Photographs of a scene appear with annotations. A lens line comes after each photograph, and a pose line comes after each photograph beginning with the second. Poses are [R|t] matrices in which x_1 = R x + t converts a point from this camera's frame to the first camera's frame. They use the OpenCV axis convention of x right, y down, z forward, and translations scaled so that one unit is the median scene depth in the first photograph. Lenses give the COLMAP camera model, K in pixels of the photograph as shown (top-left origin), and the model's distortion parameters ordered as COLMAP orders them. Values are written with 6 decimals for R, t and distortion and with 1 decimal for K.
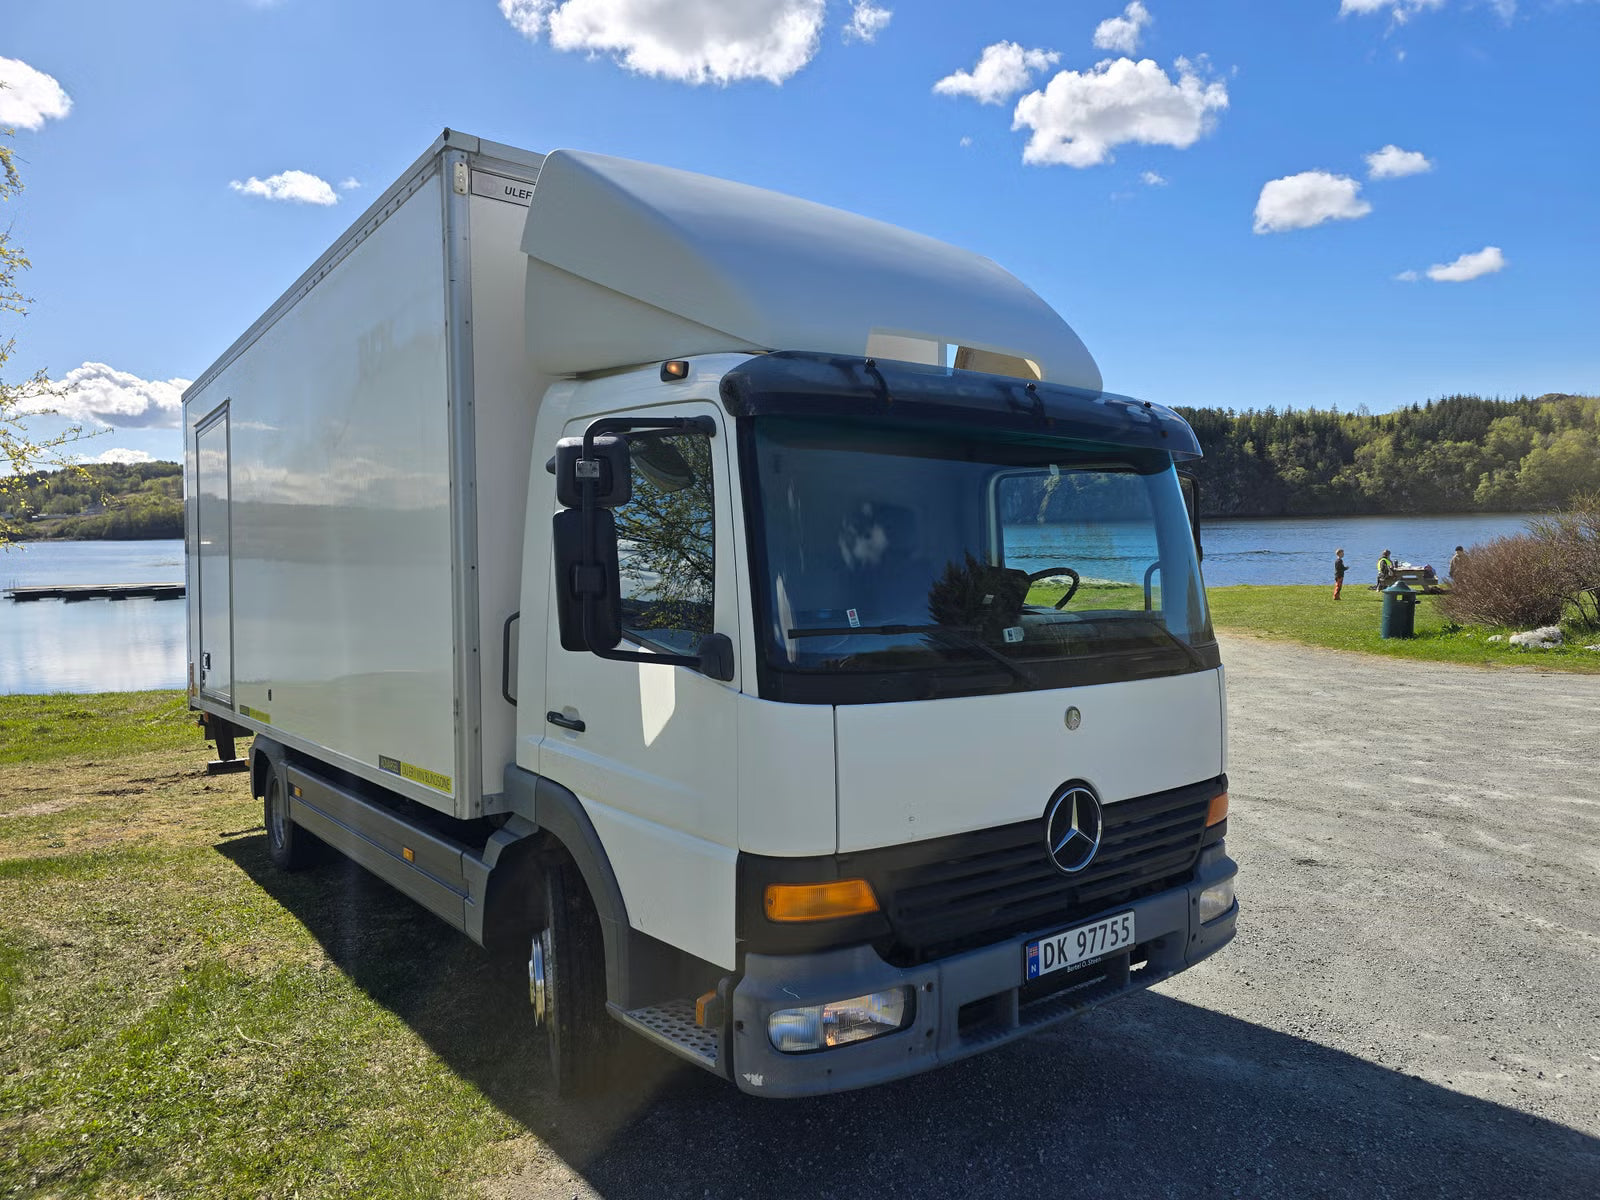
lens RADIAL K [[1066.0, 0, 829.9], [0, 1066.0, 593.0], [0, 0, 1]] dist [0.047855, -0.000630]
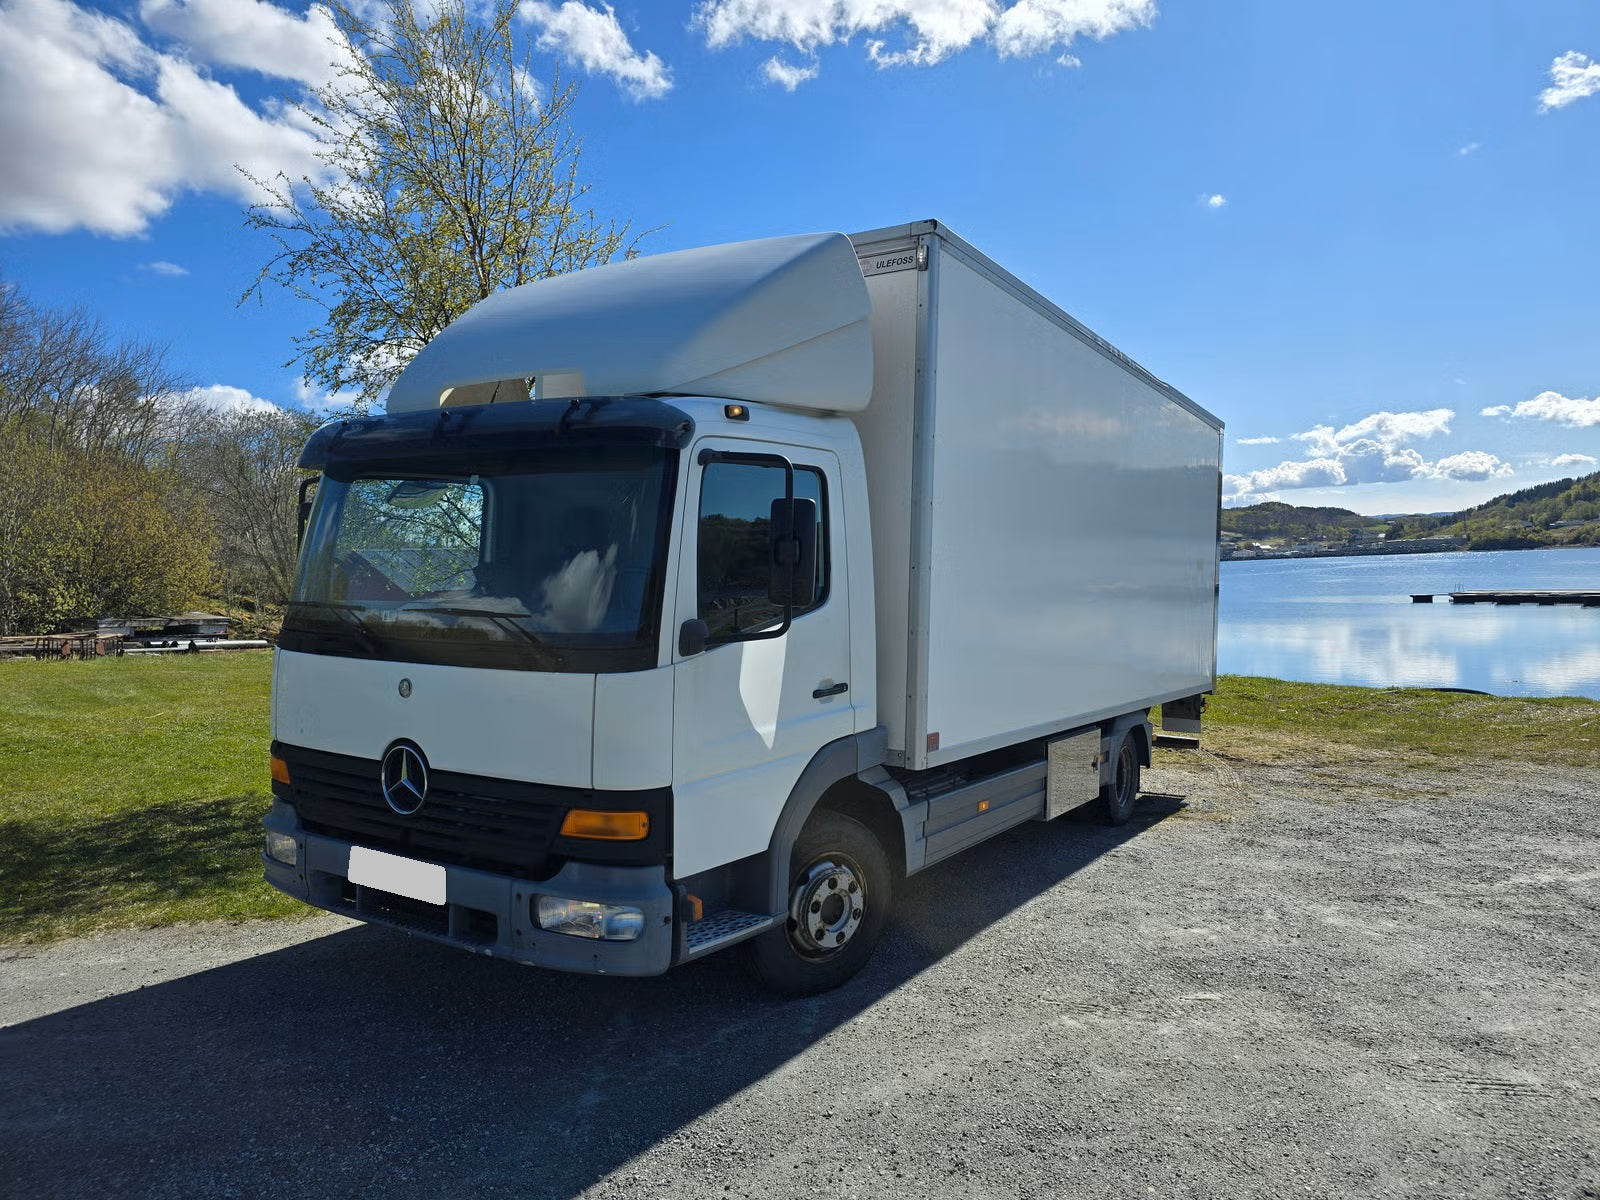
lens RADIAL K [[1066.0, 0, 829.9], [0, 1066.0, 593.0], [0, 0, 1]] dist [0.047855, -0.000630]
pose [[0.334828, 0.019002, -0.942088, 1.615207], [-0.024054, 0.999643, 0.011614, -0.018240], [0.941972, 0.018772, 0.335165, 1.095316]]
